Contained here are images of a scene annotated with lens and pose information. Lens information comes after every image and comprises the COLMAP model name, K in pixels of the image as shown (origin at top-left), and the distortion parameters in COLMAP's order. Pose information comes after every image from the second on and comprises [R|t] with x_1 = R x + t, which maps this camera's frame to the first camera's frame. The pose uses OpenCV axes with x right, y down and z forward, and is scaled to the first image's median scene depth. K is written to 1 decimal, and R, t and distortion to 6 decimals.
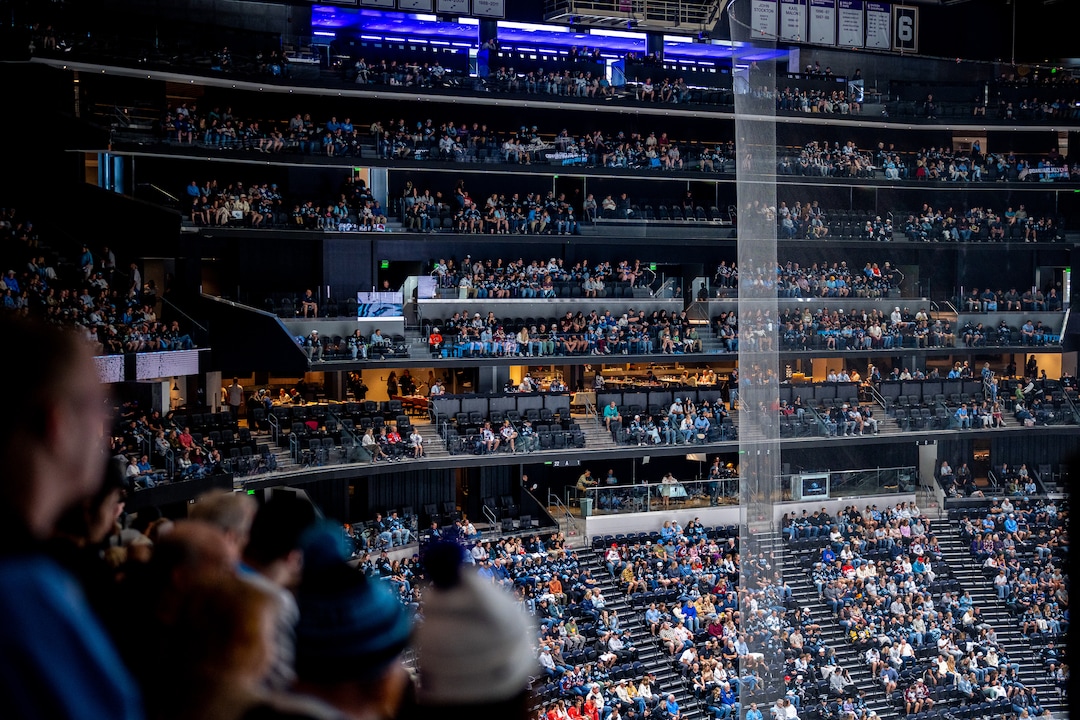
lens RADIAL K [[1630.2, 0, 590.9], [0, 1630.2, 360.0], [0, 0, 1]] dist [0.011582, 0.000000]
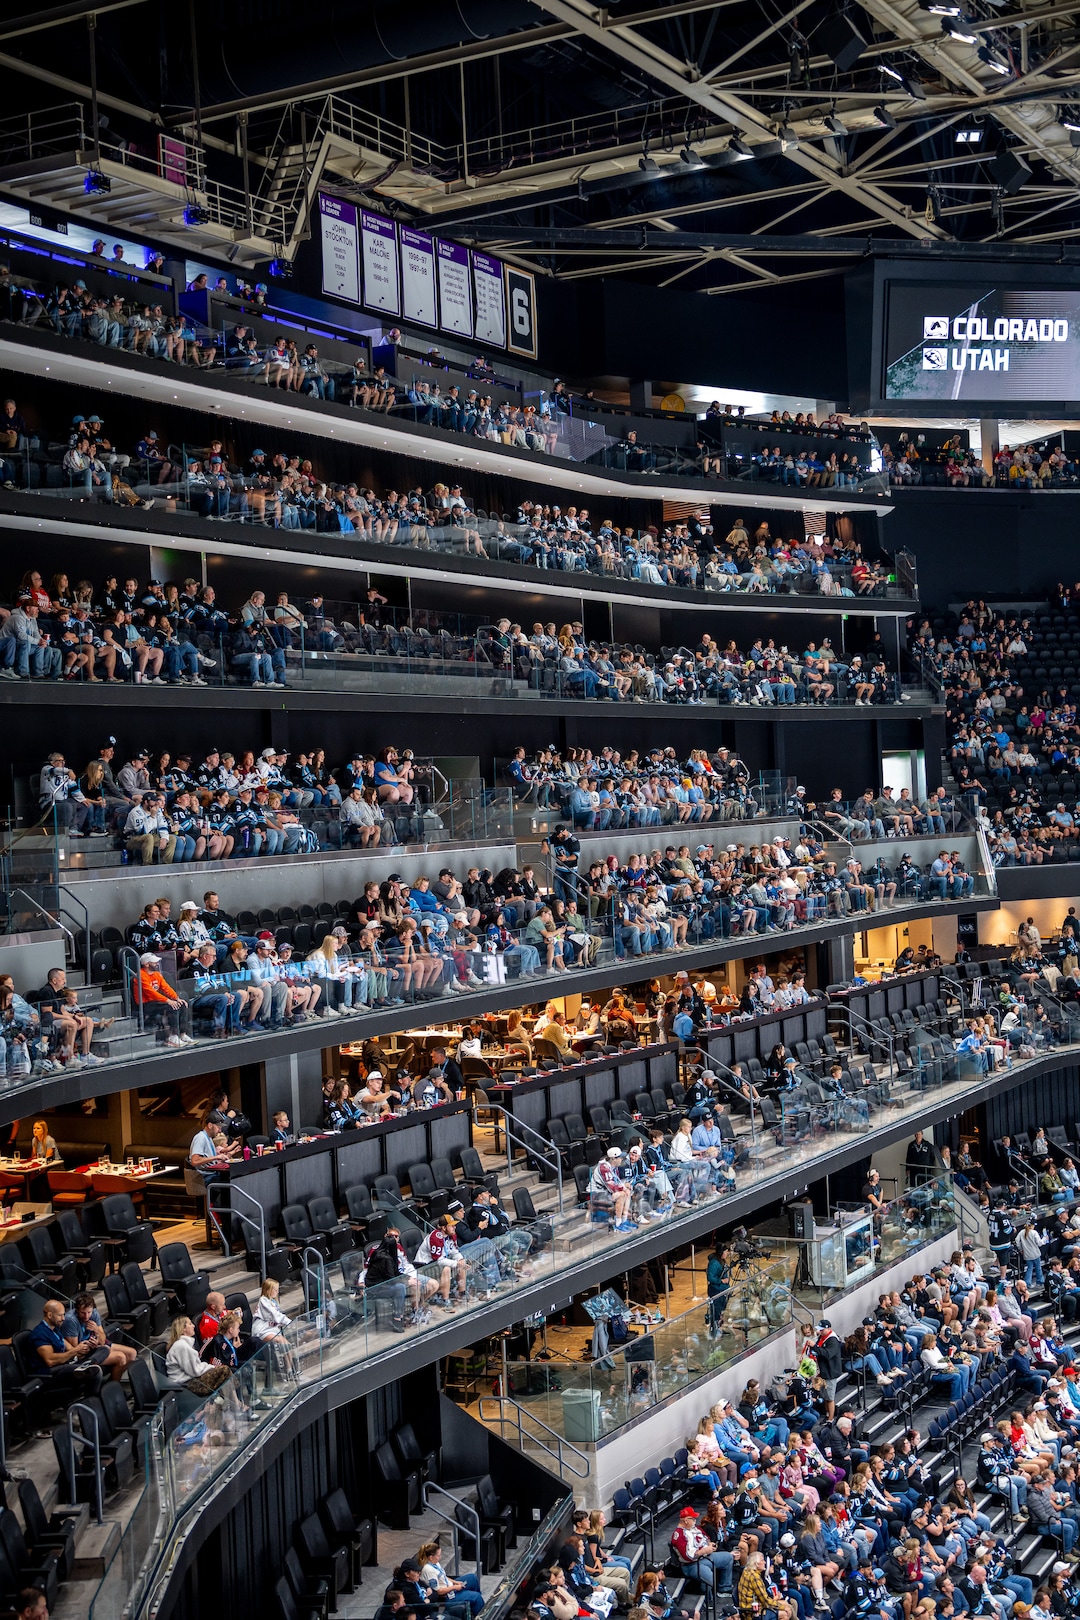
lens RADIAL K [[2204.3, 0, 545.3], [0, 2204.3, 794.8], [0, 0, 1]] dist [0.003384, 0.000000]
pose [[0.838772, -0.037127, 0.543215, -0.205364], [0.068006, 0.997004, -0.036865, -0.023039], [-0.540219, 0.067863, 0.838784, 0.439607]]
